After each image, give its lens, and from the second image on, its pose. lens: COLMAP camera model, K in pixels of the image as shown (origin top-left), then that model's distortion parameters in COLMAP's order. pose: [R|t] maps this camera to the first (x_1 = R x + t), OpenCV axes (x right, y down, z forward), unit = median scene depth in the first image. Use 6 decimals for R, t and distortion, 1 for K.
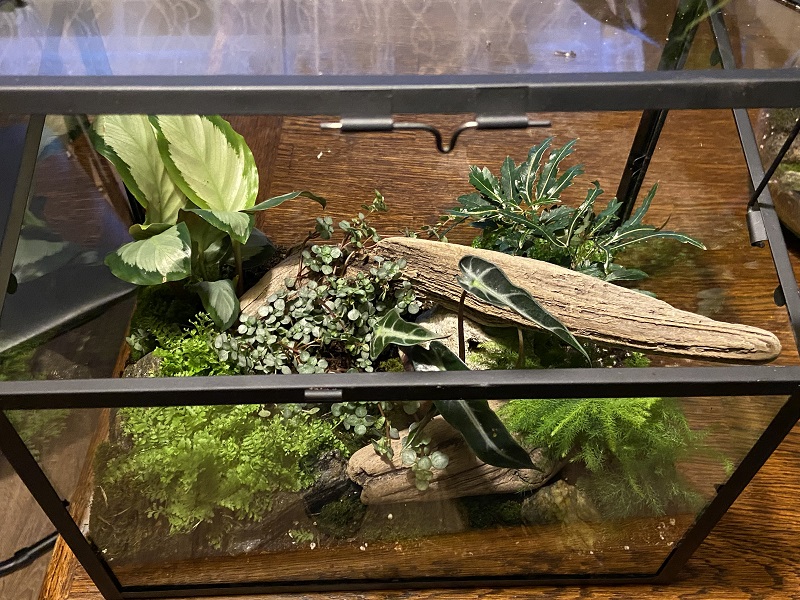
lens RADIAL K [[813.3, 0, 400.0], [0, 813.3, 300.0], [0, 0, 1]] dist [0.117530, 0.005687]
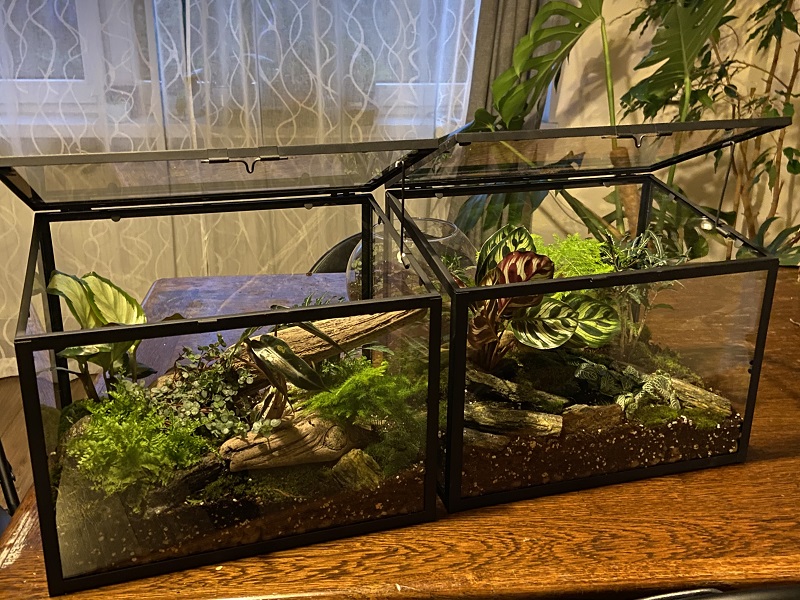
lens RADIAL K [[813.3, 0, 400.0], [0, 813.3, 300.0], [0, 0, 1]] dist [0.117530, 0.005687]
pose [[0.963345, -0.102484, 0.247918, -0.091874], [0.213958, 0.851005, -0.479597, 0.798748], [-0.161828, 0.515061, 0.841739, -0.571085]]
